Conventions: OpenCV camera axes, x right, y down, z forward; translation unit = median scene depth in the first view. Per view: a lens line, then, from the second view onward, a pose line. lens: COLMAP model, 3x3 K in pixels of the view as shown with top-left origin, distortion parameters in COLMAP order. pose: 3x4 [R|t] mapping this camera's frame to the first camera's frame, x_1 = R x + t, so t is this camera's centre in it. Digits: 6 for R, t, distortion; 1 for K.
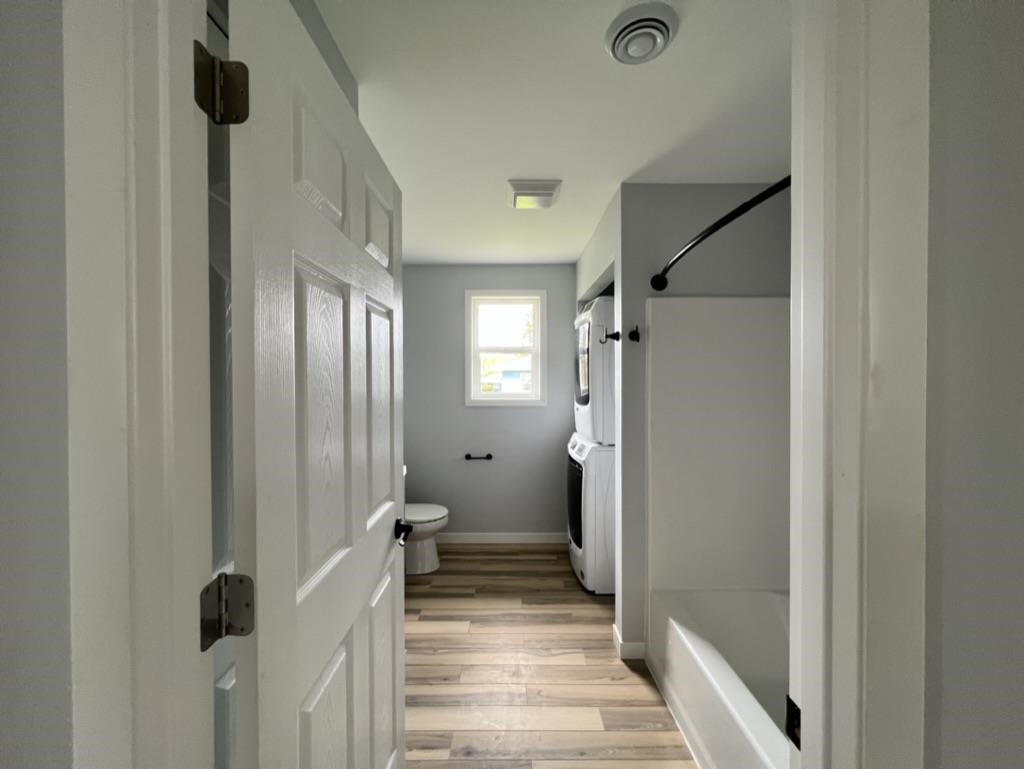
lens RADIAL K [[413.7, 0, 510.3], [0, 413.7, 383.5], [0, 0, 1]] dist [-0.000707, 0.000016]
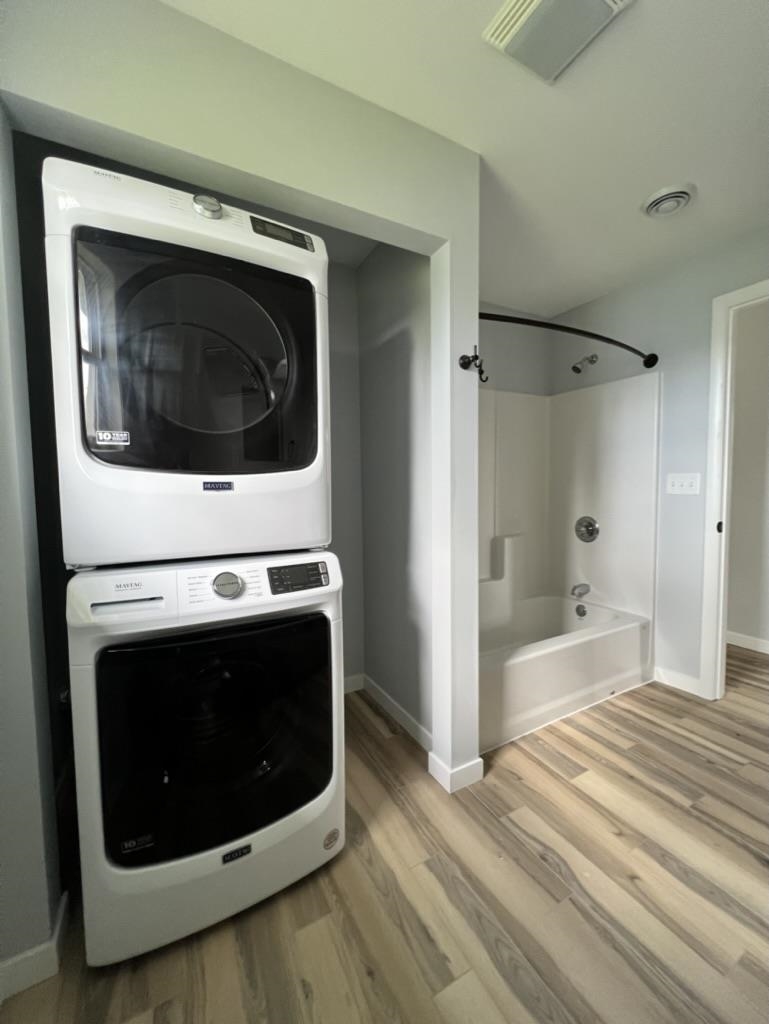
lens RADIAL K [[413.7, 0, 390.7], [0, 413.7, 510.6], [0, 0, 1]] dist [-0.000707, 0.000016]
pose [[-0.485716, -0.051836, 0.872578, -0.255611], [0.022454, 0.997171, 0.071736, 0.083051], [-0.873828, 0.054436, -0.483178, 1.249998]]
